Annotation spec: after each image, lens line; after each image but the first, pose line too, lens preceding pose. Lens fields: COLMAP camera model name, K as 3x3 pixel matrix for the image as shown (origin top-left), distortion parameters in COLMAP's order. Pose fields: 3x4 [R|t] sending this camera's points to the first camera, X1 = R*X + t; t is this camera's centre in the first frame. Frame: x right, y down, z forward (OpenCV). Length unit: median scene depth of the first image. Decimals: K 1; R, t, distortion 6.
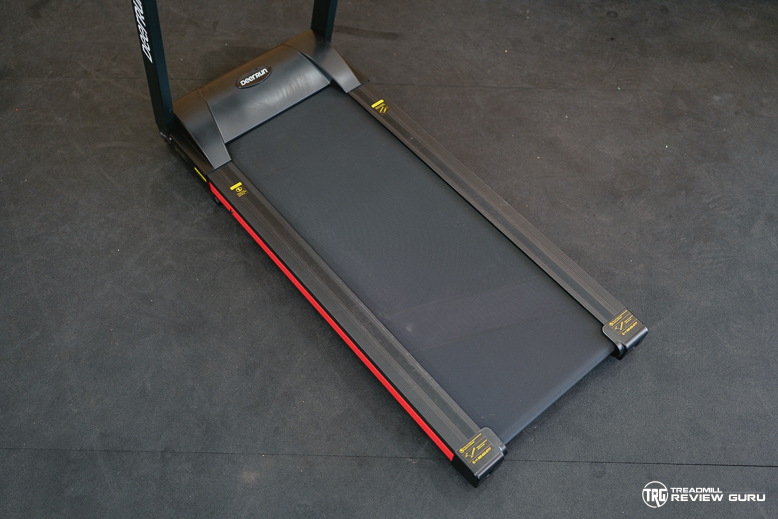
lens RADIAL K [[780.8, 0, 387.2], [0, 780.8, 258.3], [0, 0, 1]] dist [0.006613, 0.000000]
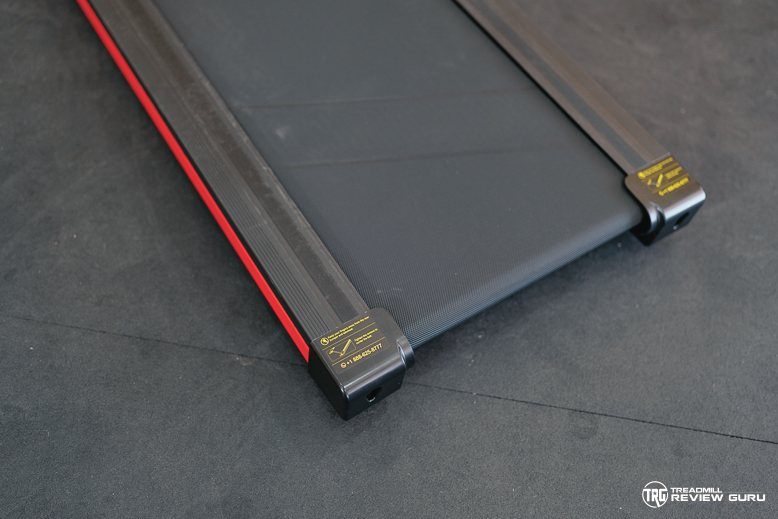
lens RADIAL K [[780.8, 0, 390.7], [0, 780.8, 260.7], [0, 0, 1]] dist [0.006613, 0.000000]
pose [[0.990258, 0.139069, -0.006972, 0.123421], [-0.139161, 0.990152, -0.015269, 0.179656], [0.004780, 0.016091, 0.999859, 0.448603]]
